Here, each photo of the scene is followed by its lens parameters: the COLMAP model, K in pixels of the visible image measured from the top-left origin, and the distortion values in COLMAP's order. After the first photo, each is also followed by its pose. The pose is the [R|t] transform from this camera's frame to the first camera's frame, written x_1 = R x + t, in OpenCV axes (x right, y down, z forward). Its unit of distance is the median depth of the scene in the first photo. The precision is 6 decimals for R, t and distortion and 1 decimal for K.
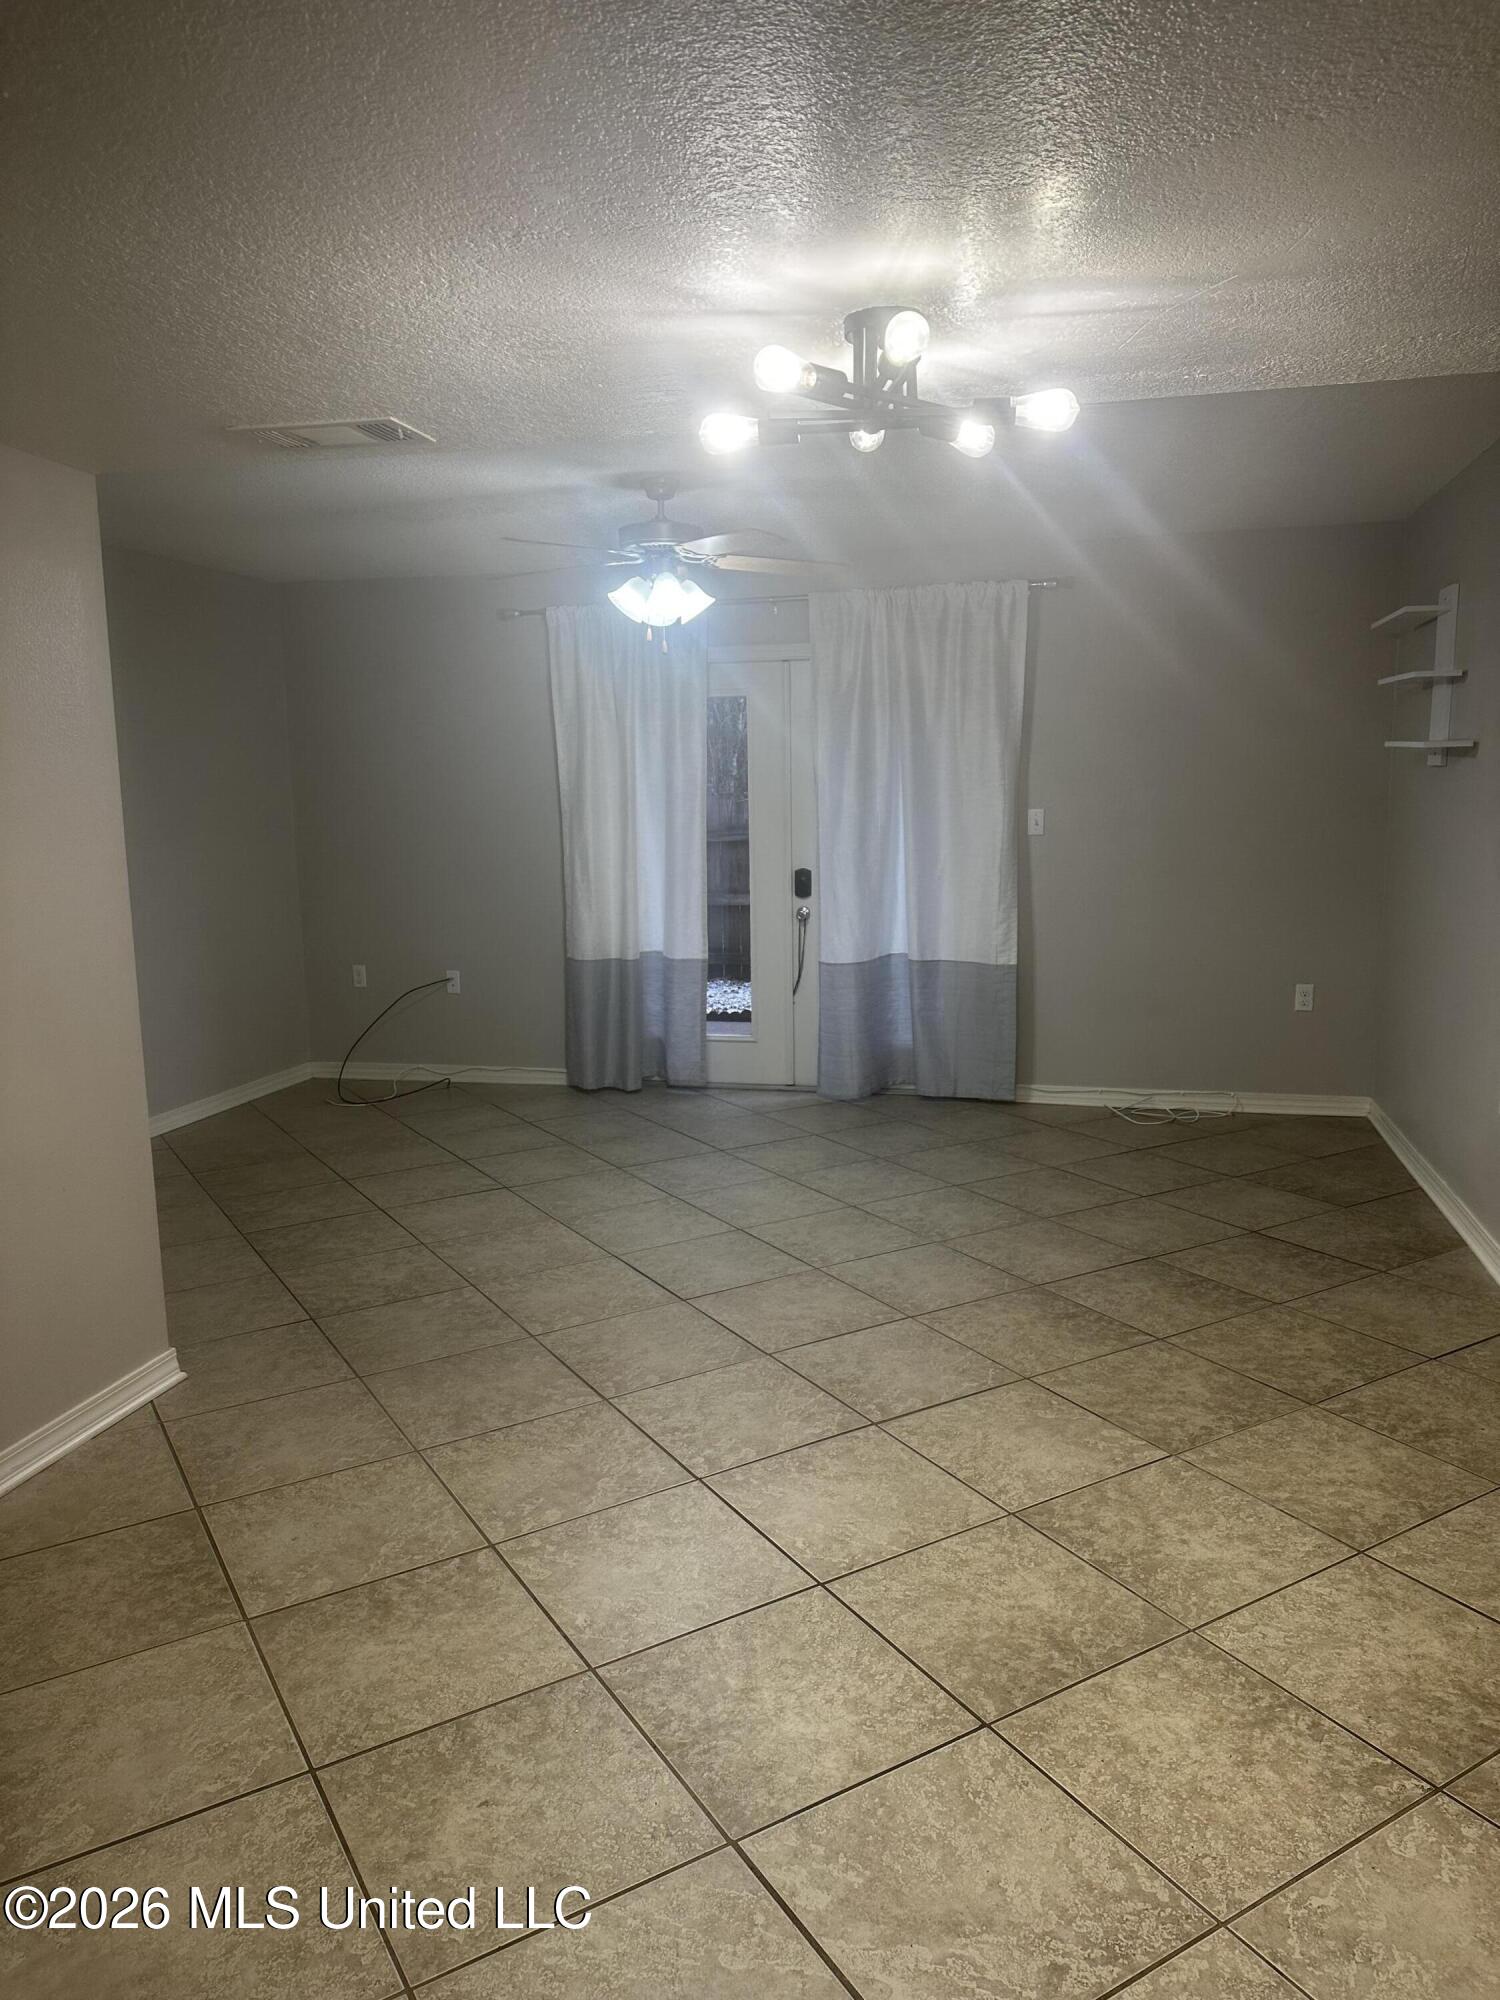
lens RADIAL K [[1432.3, 0, 750.0], [0, 1432.3, 1000.0], [0, 0, 1]] dist [0.089489, -0.135854]
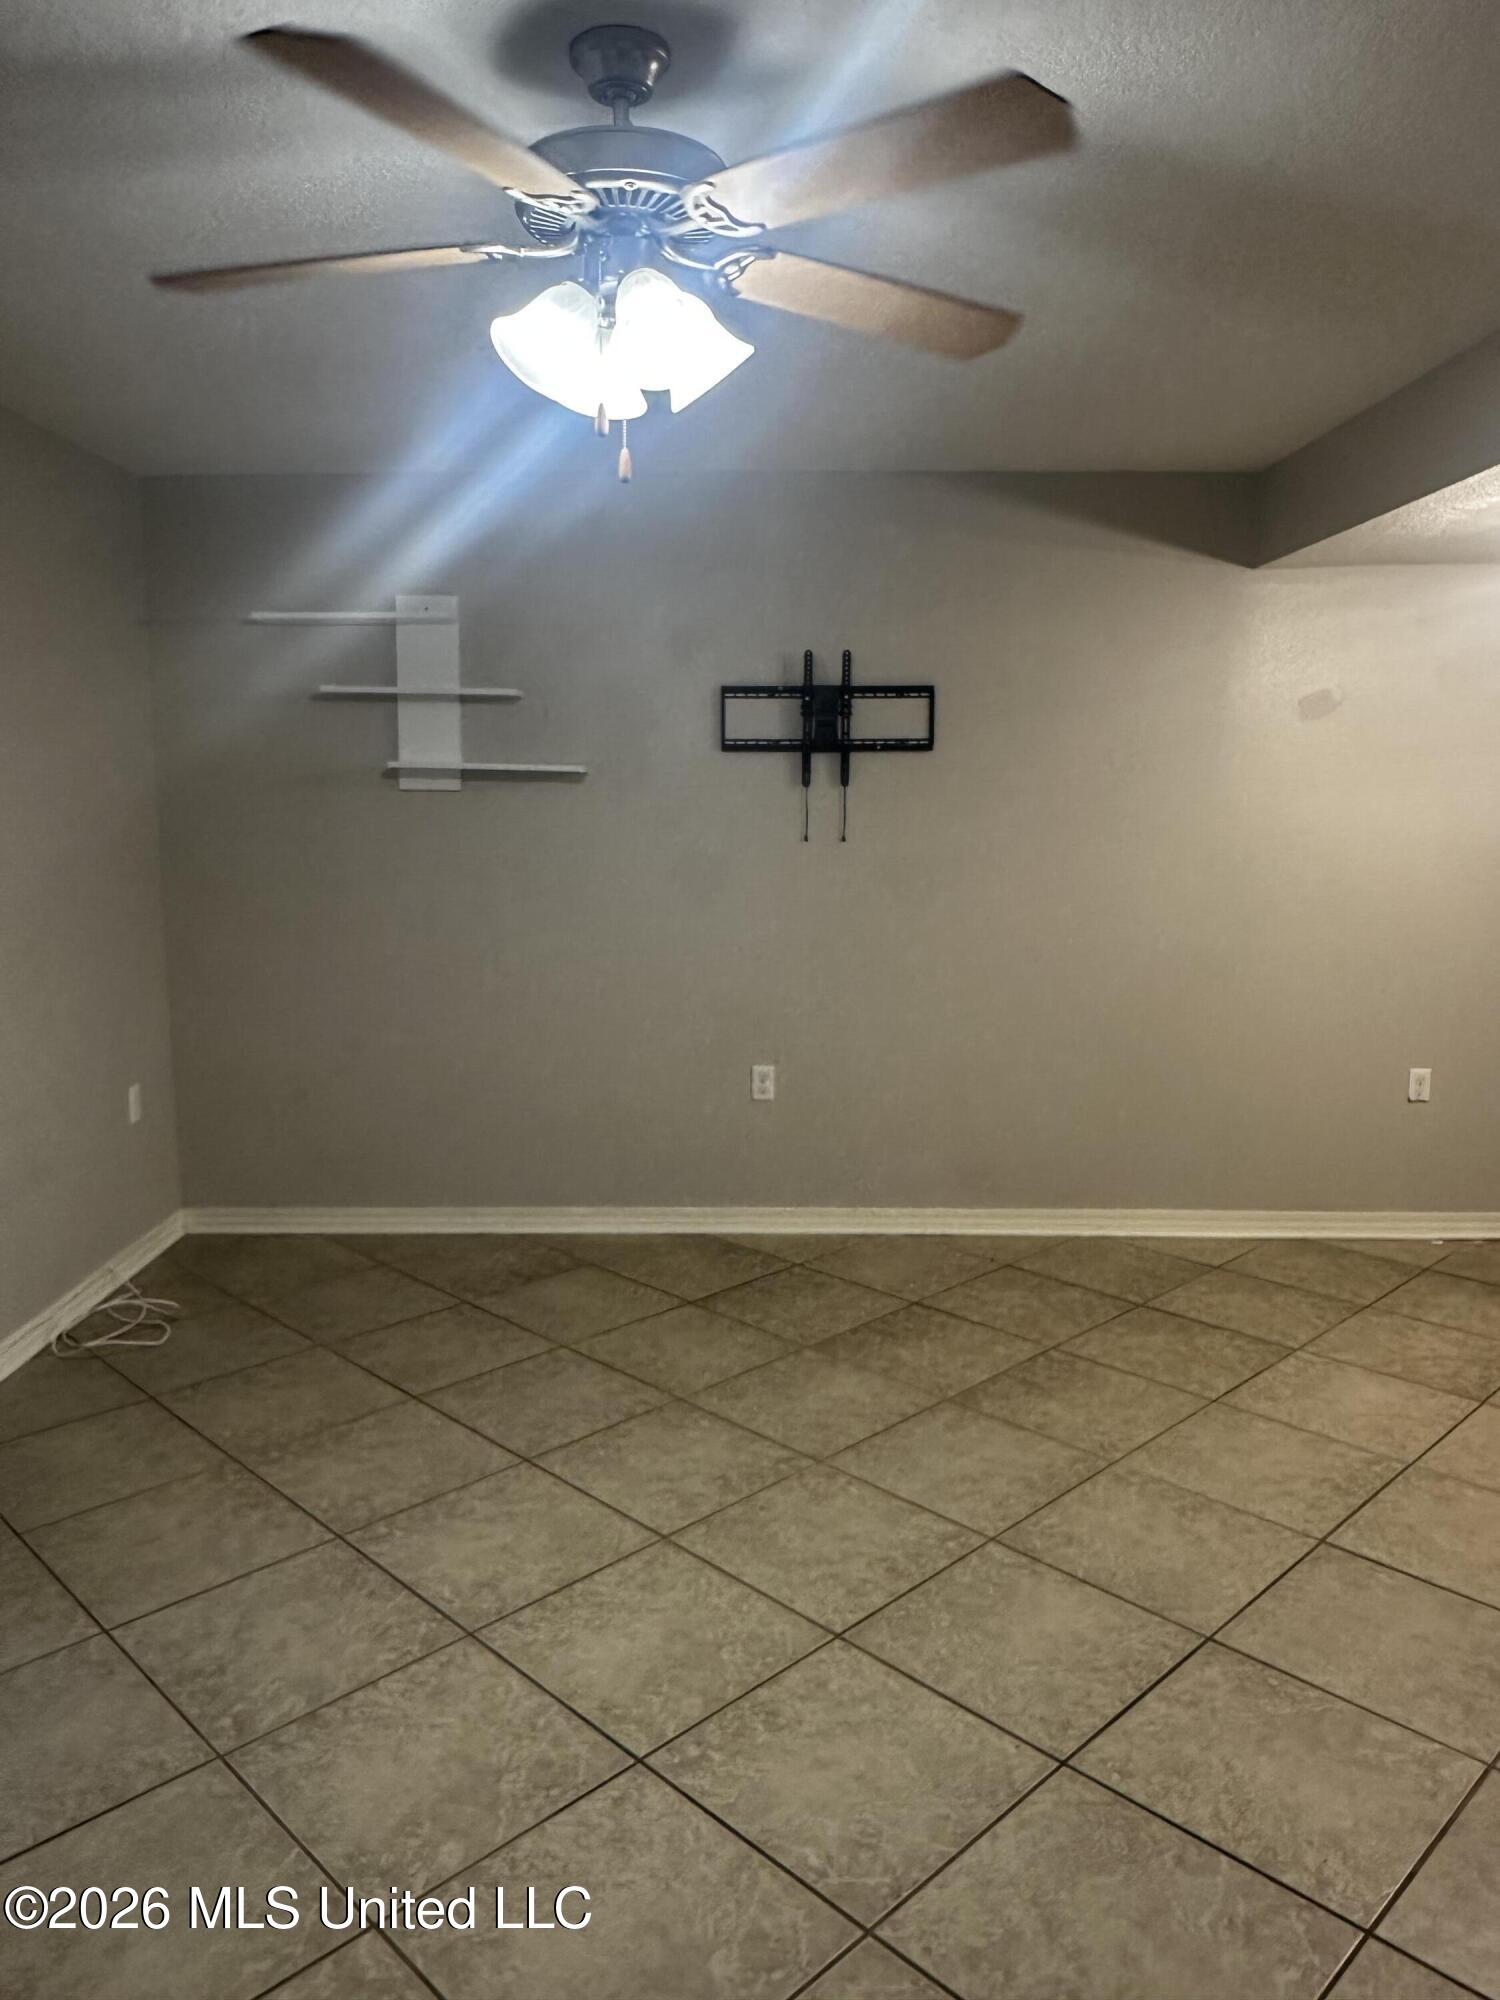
lens RADIAL K [[1381.4, 0, 747.1], [0, 1381.4, 1038.4], [0, 0, 1]] dist [-0.007820, 0.000405]
pose [[-0.229119, -0.159393, 0.960259, -0.497733], [0.149582, 0.969019, 0.196538, -0.176717], [-0.961837, 0.188668, -0.198179, 1.184718]]
